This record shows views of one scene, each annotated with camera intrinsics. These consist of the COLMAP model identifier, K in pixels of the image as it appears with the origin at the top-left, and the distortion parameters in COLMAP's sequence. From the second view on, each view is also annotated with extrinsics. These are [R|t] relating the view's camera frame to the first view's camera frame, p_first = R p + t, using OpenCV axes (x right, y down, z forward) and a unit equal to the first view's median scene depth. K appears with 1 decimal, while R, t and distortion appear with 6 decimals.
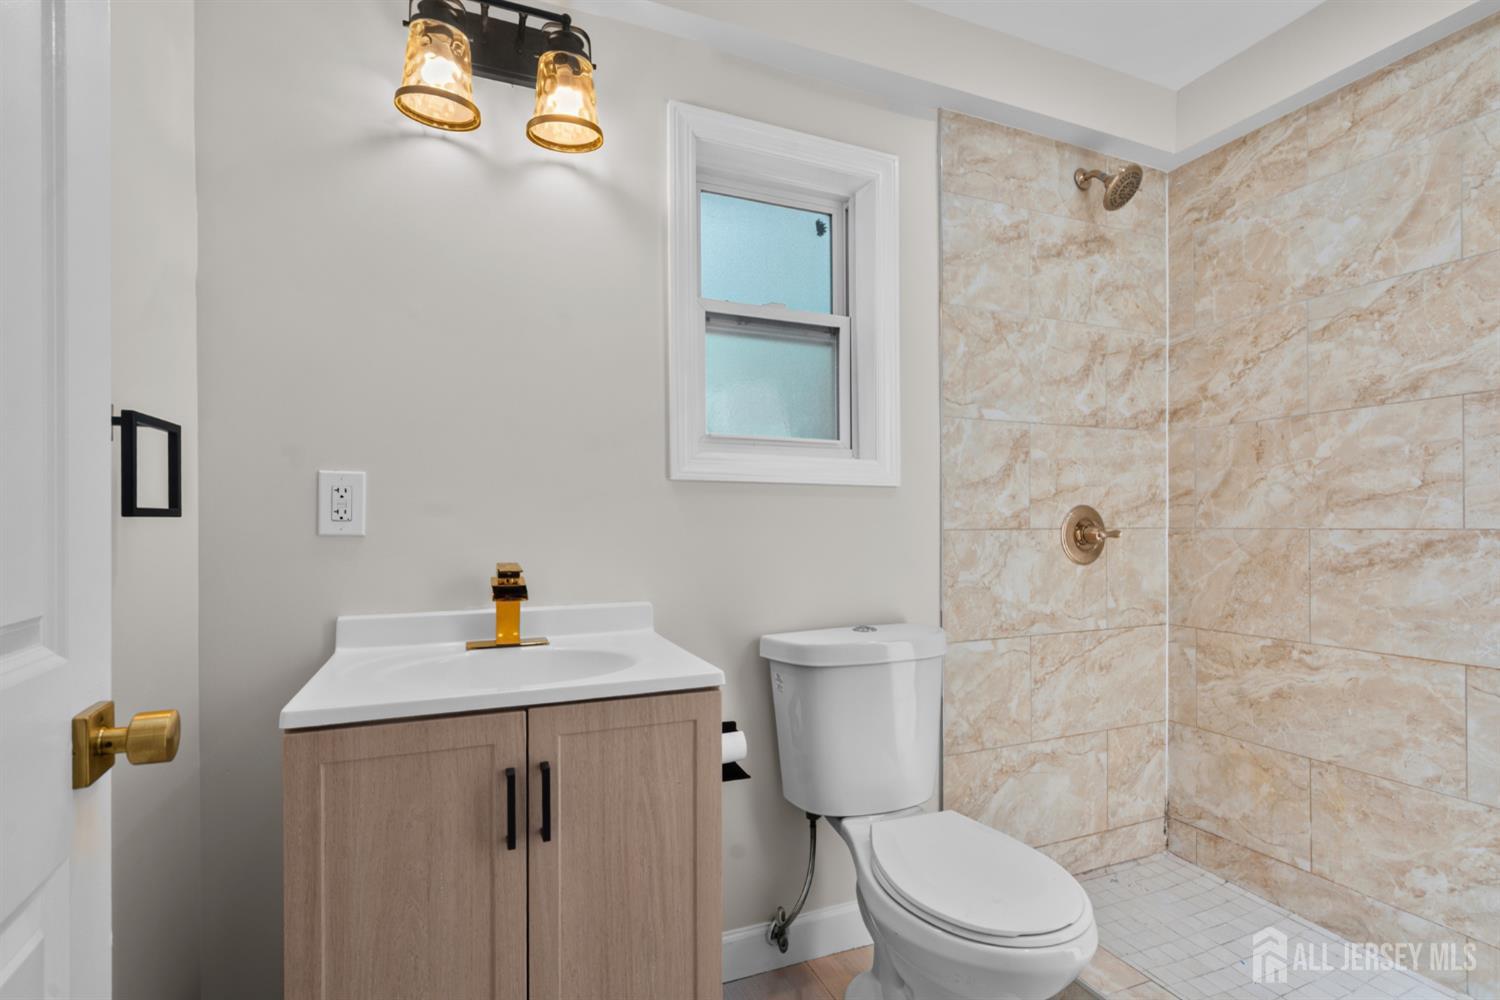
lens RADIAL K [[701.1, 0, 744.9], [0, 701.1, 516.0], [0, 0, 1]] dist [-0.001271, 0.000740]
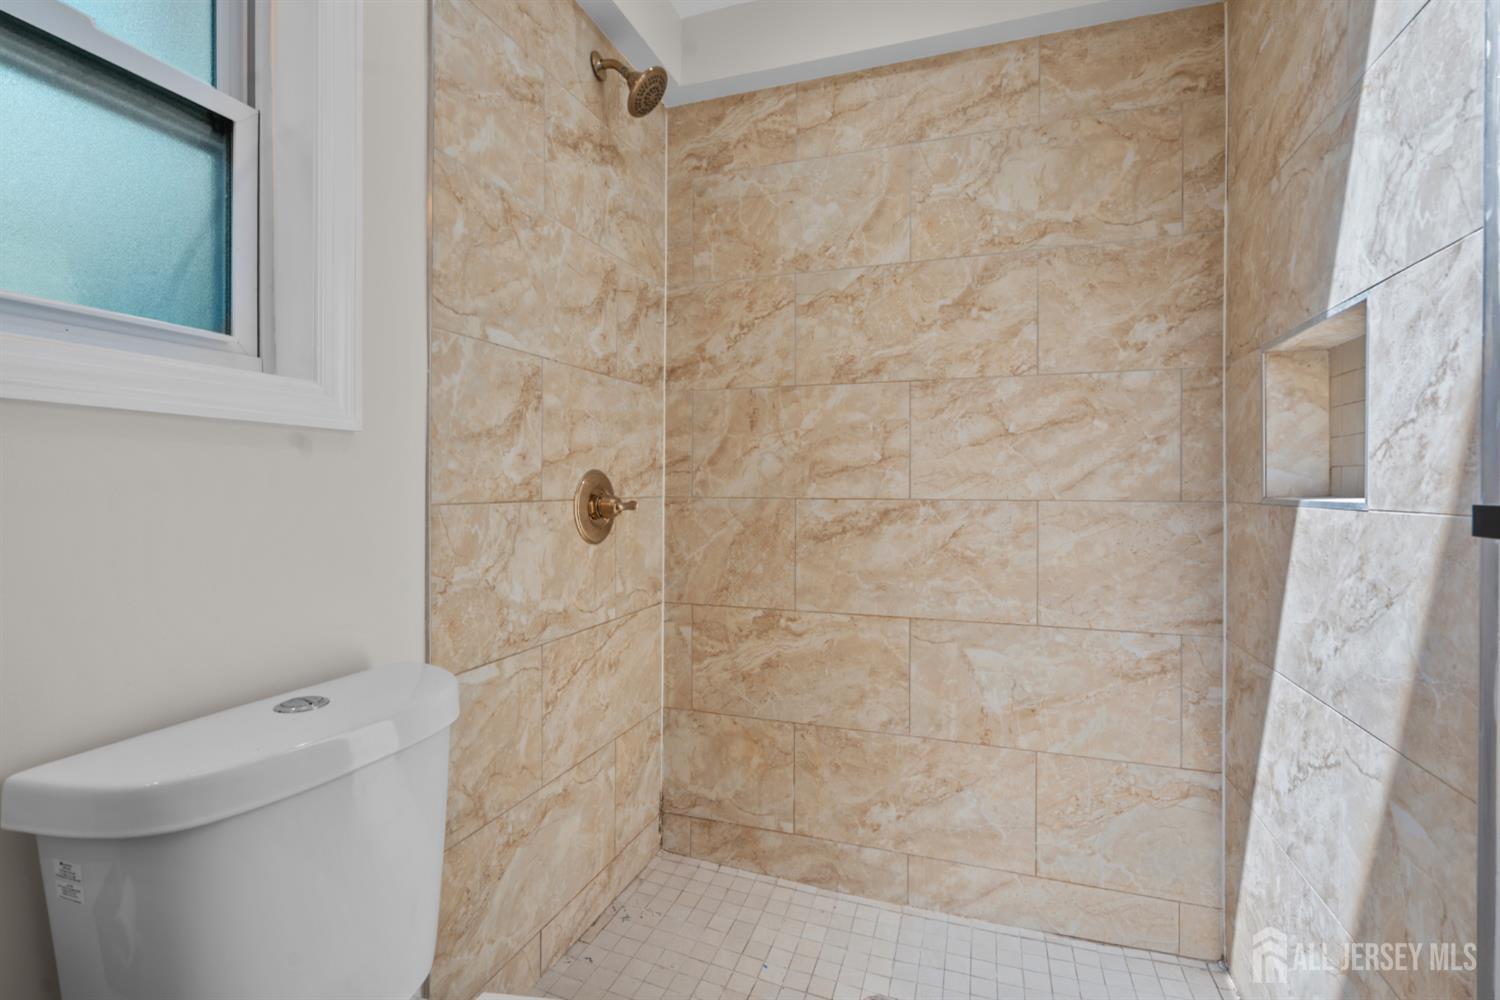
lens RADIAL K [[691.9, 0, 749.3], [0, 691.9, 486.6], [0, 0, 1]] dist [-0.006300, 0.001270]
pose [[0.675591, 0.003718, 0.737267, 0.015679], [-0.014237, 0.999867, 0.008004, -0.005602], [-0.737139, -0.015904, 0.675554, 0.348173]]
